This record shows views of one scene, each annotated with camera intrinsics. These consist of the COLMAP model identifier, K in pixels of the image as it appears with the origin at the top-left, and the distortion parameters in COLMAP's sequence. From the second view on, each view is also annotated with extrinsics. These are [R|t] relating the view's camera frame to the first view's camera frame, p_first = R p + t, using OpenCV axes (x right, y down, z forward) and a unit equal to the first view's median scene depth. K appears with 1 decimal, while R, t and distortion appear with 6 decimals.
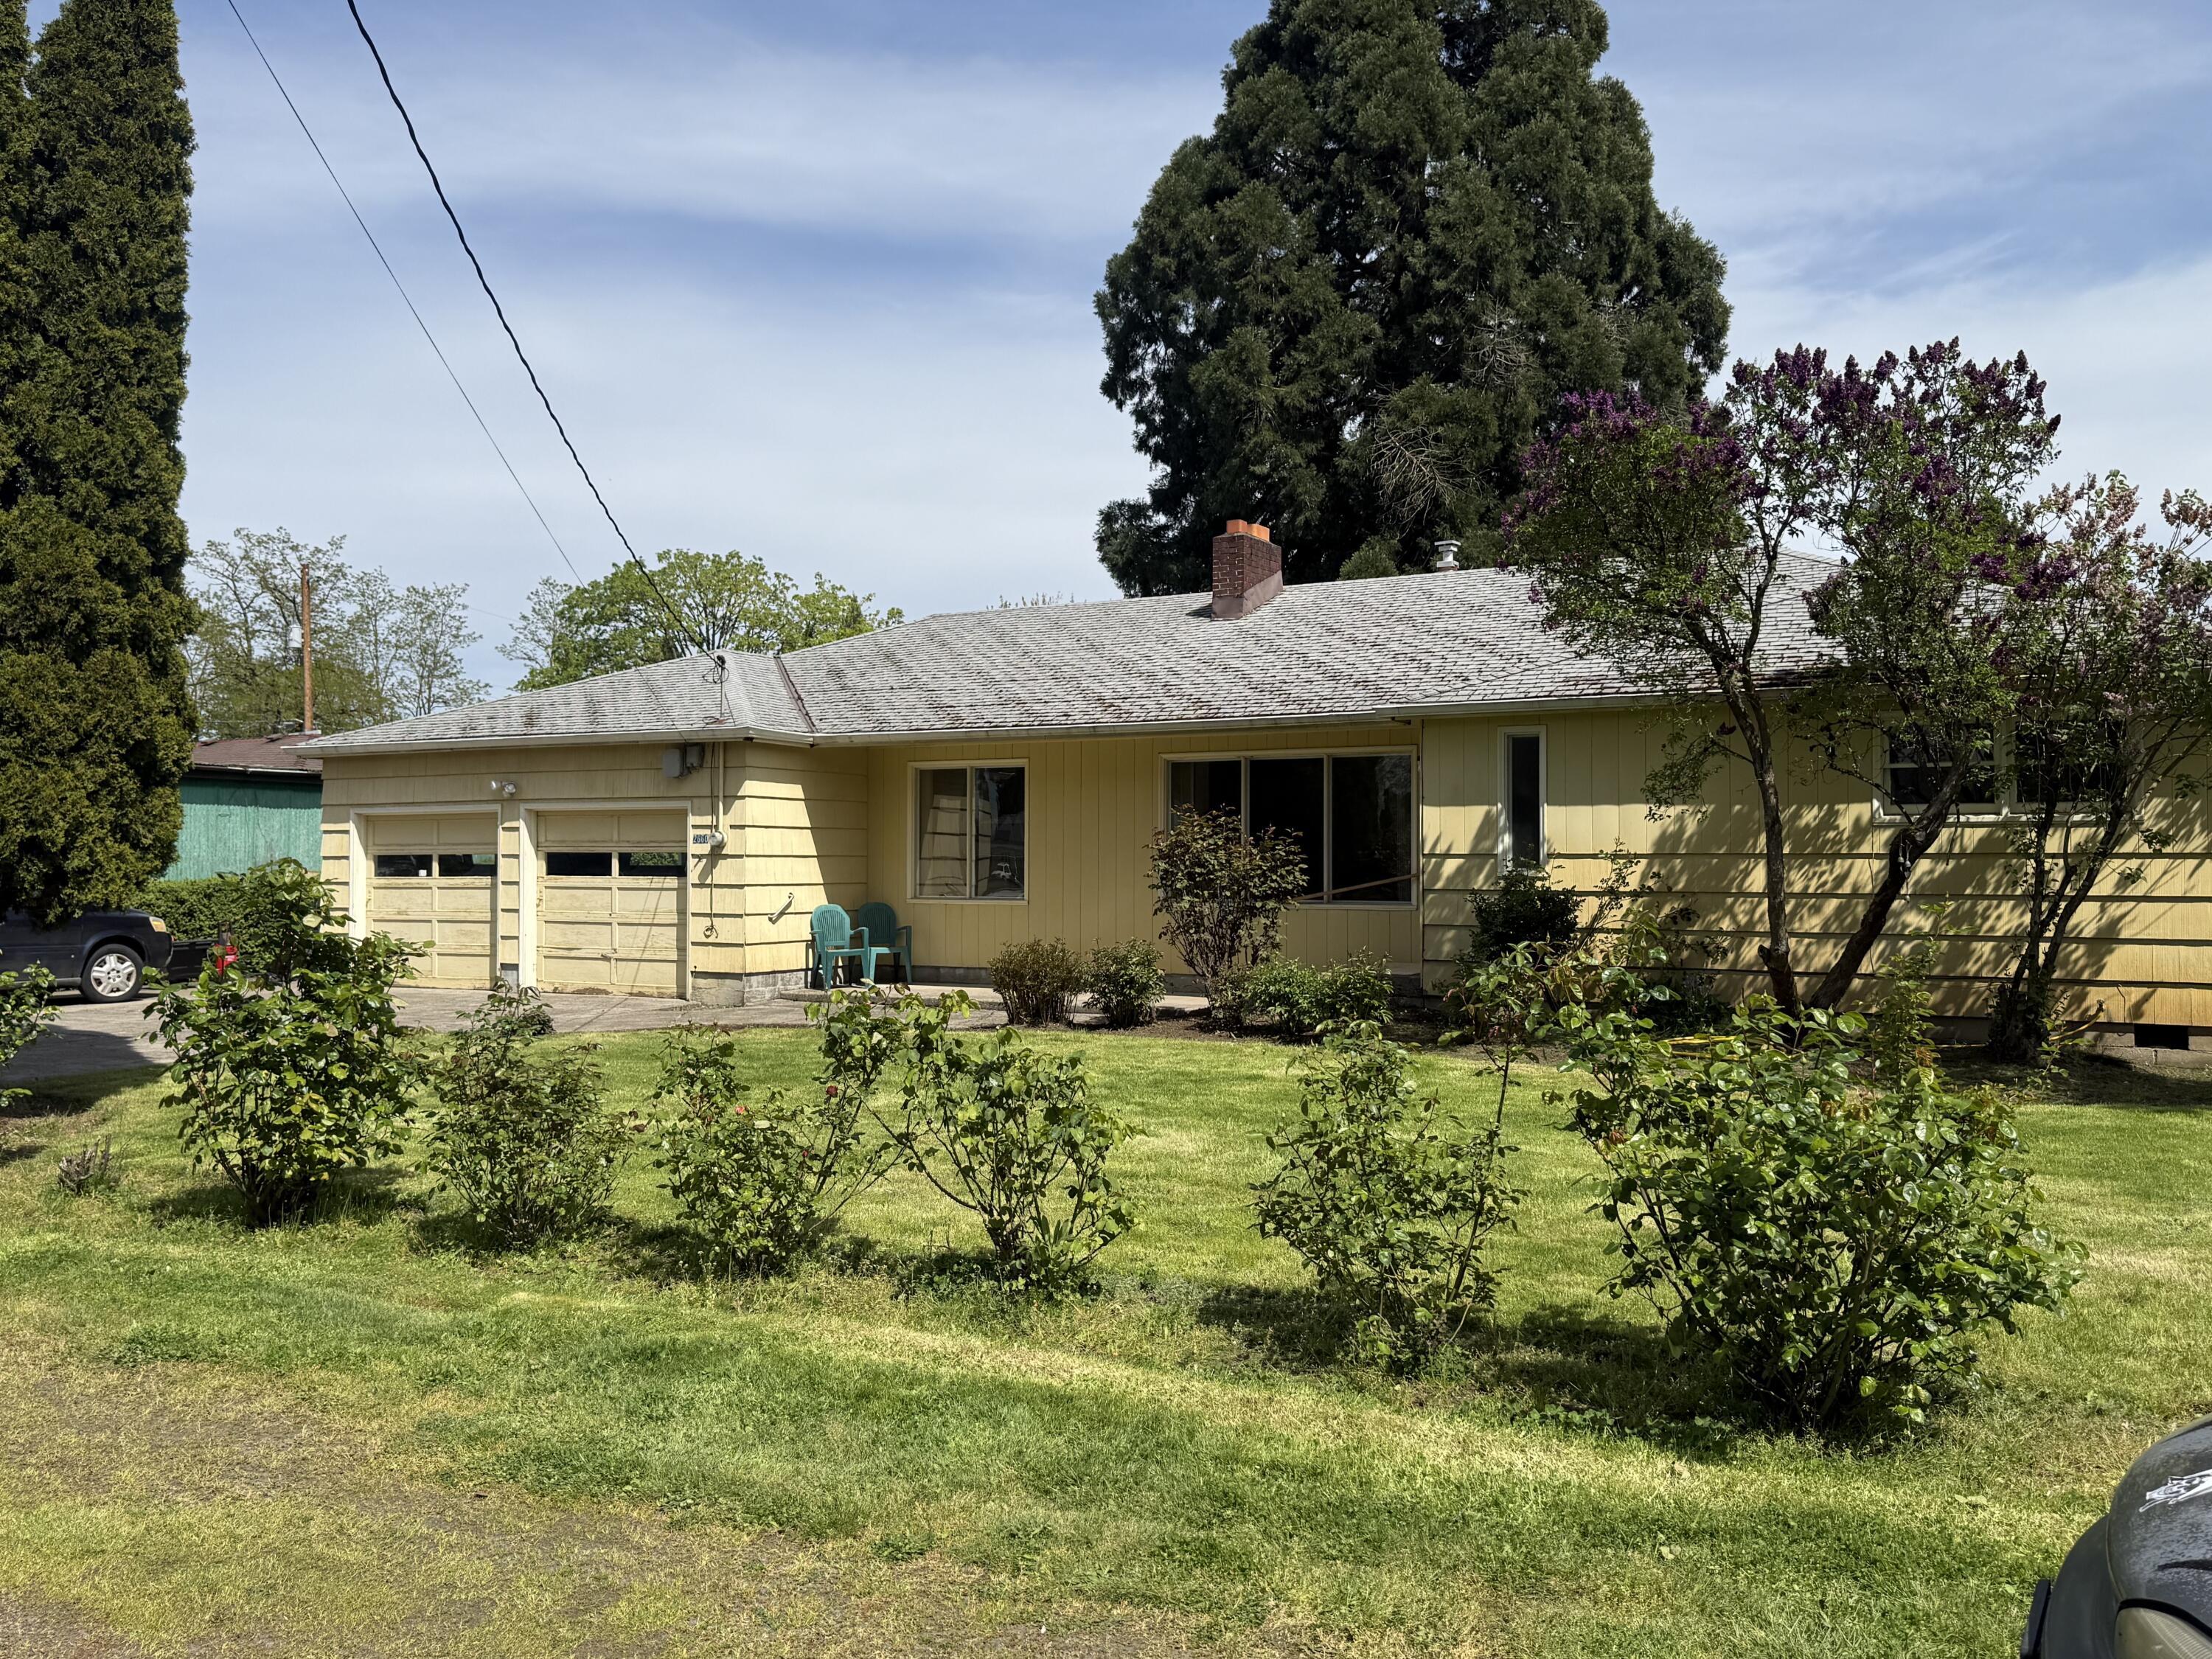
lens RADIAL K [[1862.5, 0, 1096.5], [0, 1862.5, 829.8], [0, 0, 1]] dist [0.007430, -0.019512]
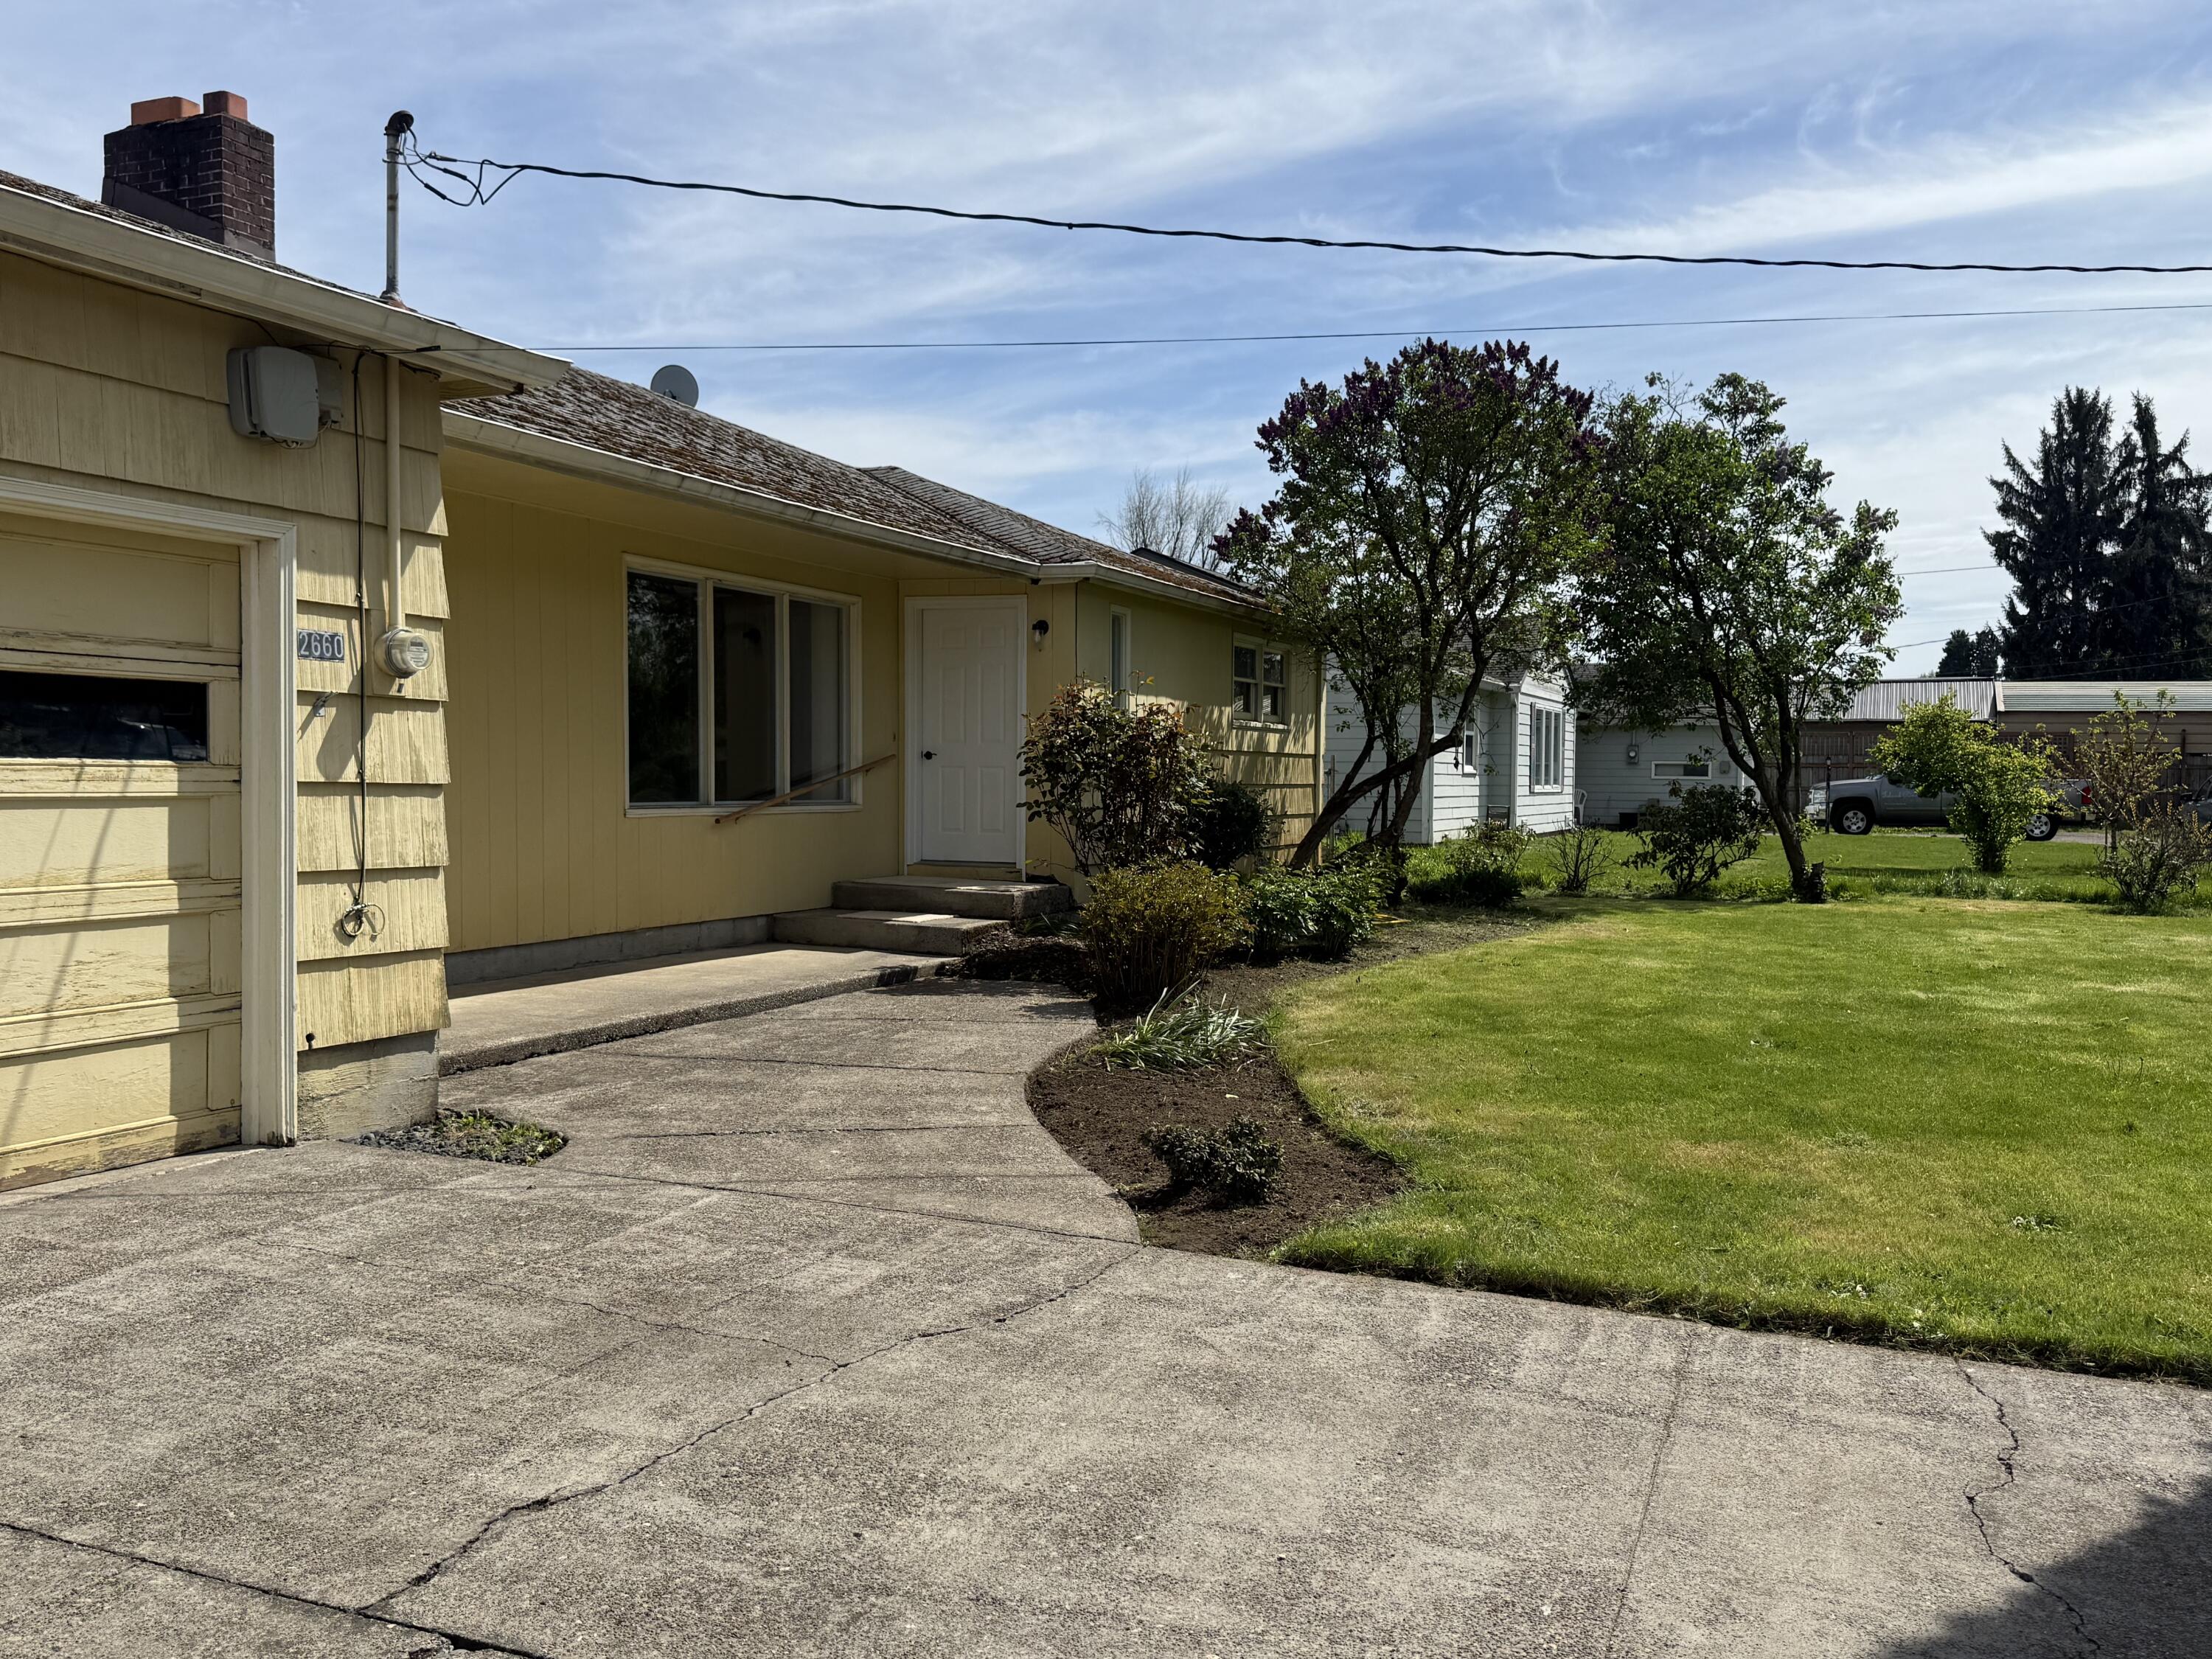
lens RADIAL K [[1862.5, 0, 1096.5], [0, 1862.5, 829.8], [0, 0, 1]] dist [0.007430, -0.019512]
pose [[-0.132693, -0.046470, 0.990067, -0.542325], [-0.057827, 0.997562, 0.039072, 0.016117], [-0.989469, -0.052068, -0.135057, 0.885603]]
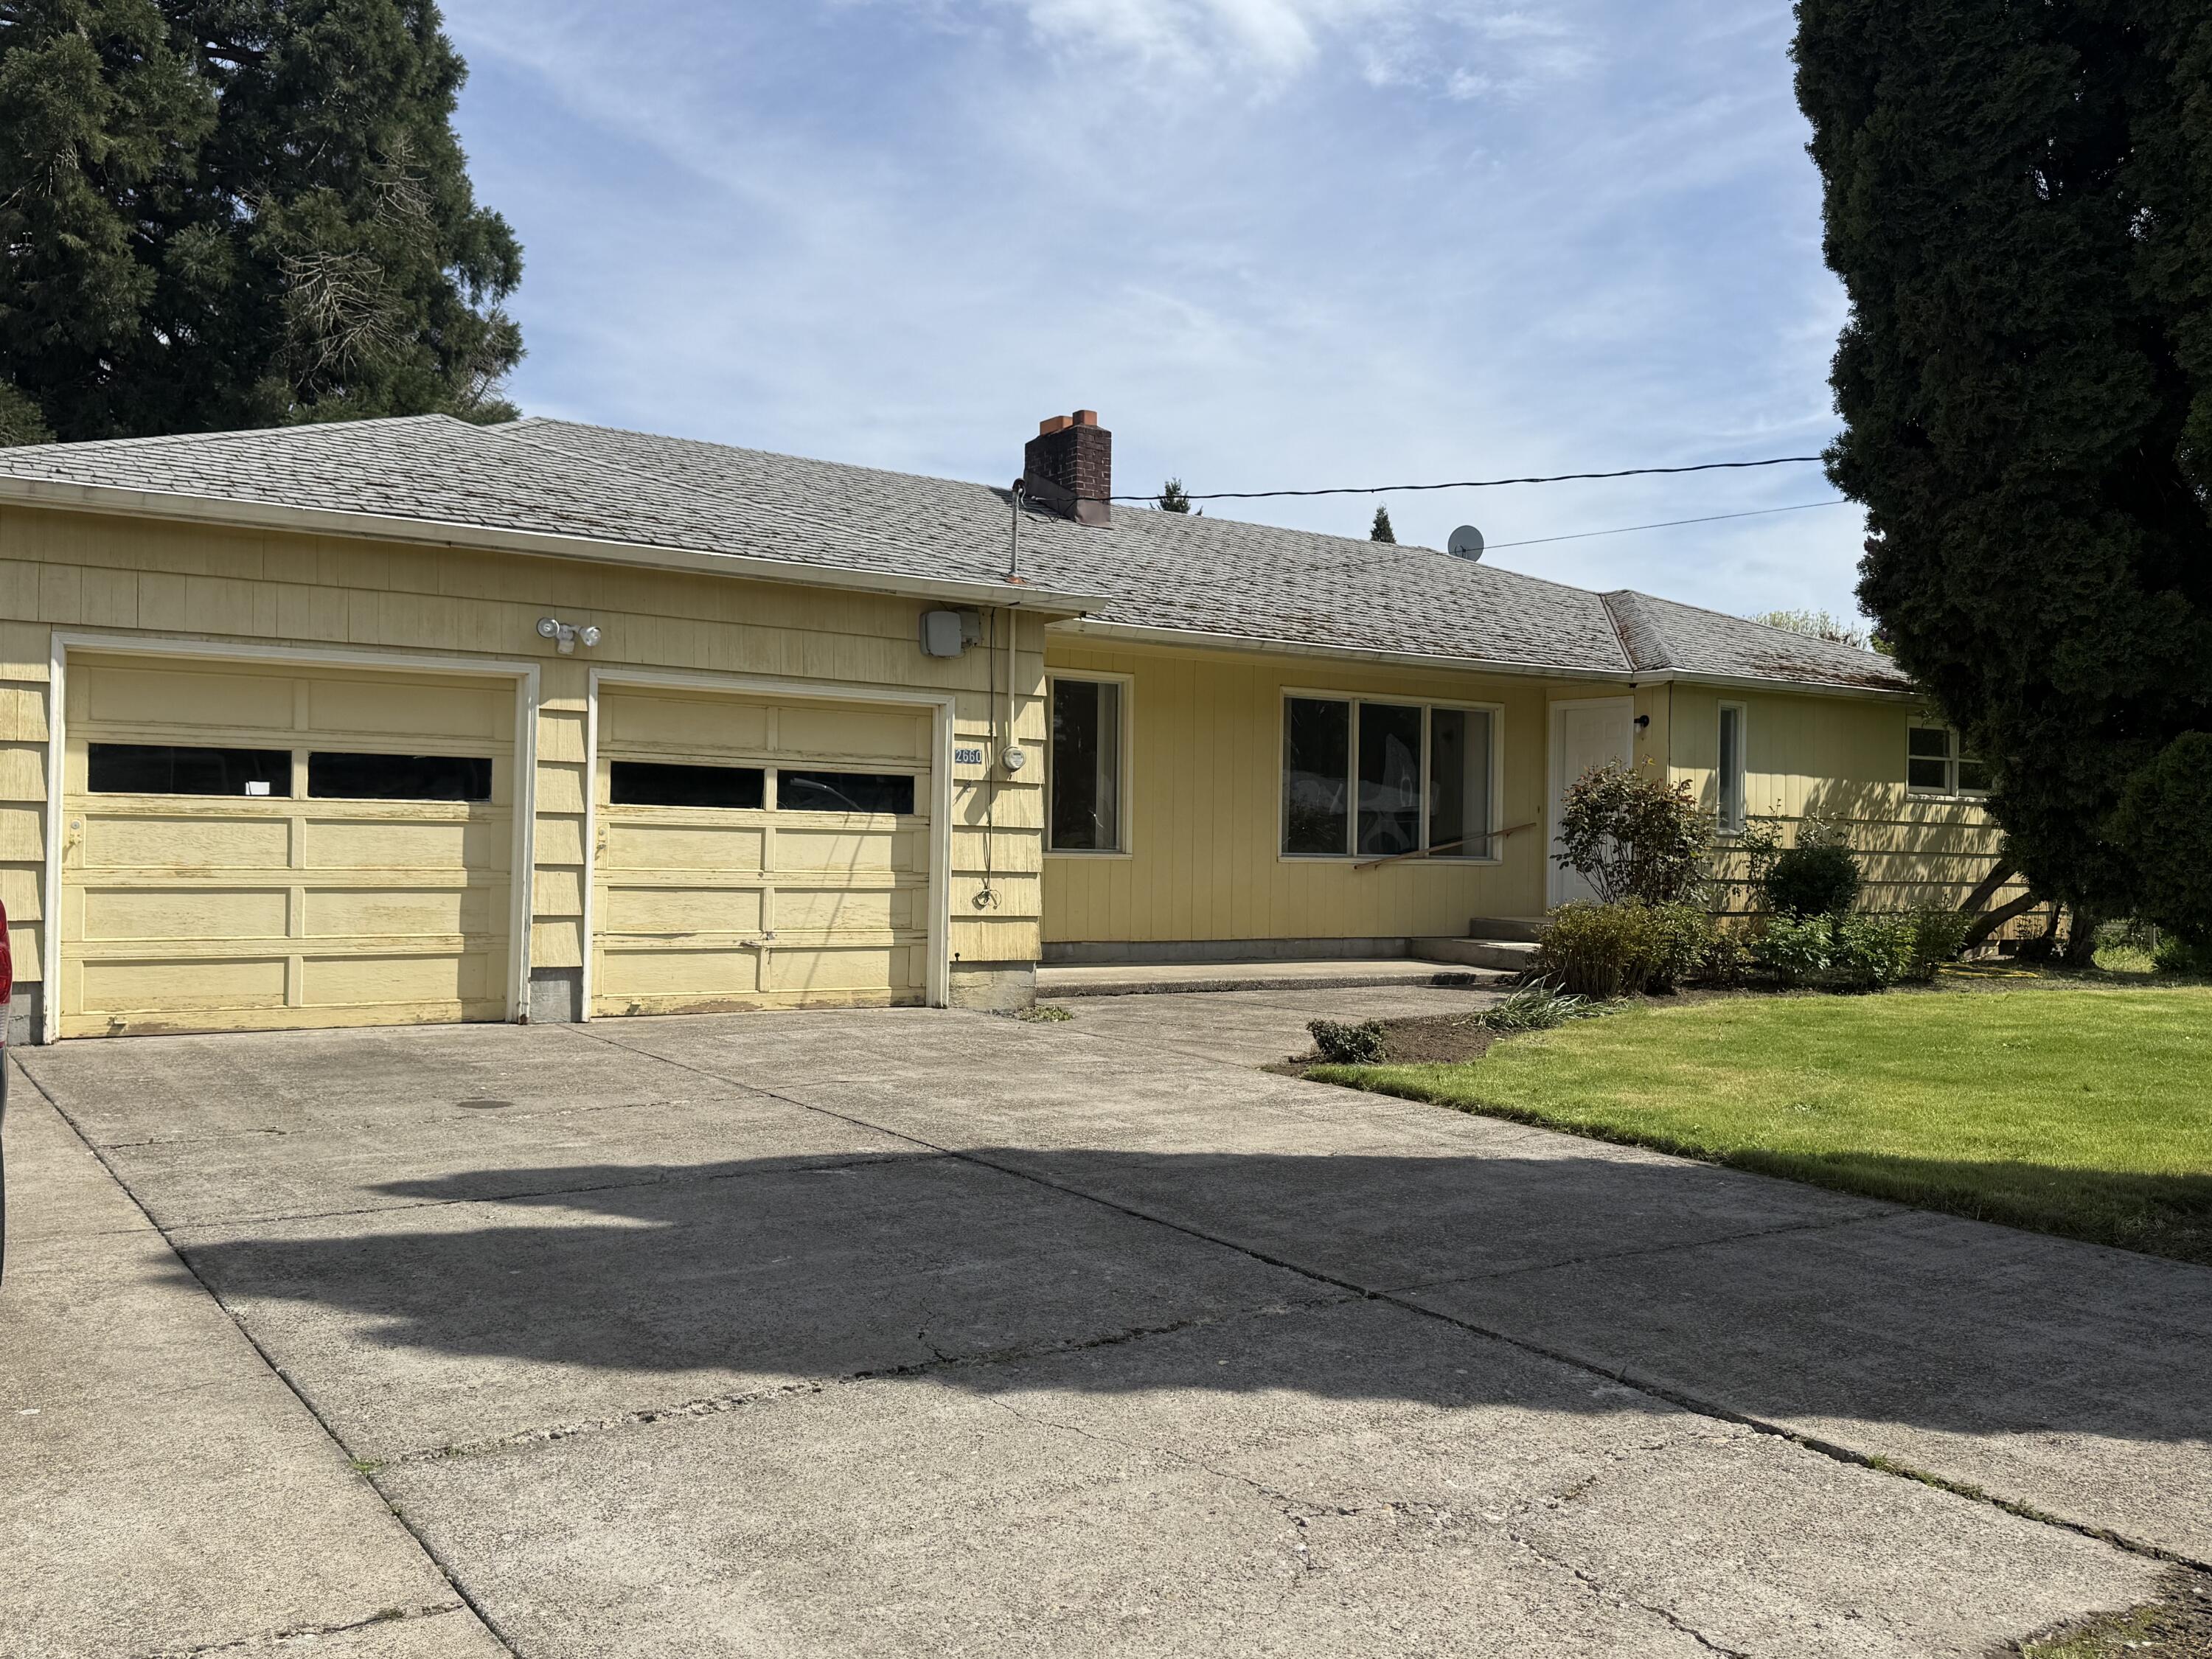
lens RADIAL K [[1966.9, 0, 1211.6], [0, 1966.9, 832.2], [0, 0, 1]] dist [0.007598, -0.001940]
pose [[0.416745, 0.001501, 0.909022, -0.775962], [-0.053672, 0.998295, 0.022958, 0.010738], [-0.907437, -0.058357, 0.416115, 0.623695]]
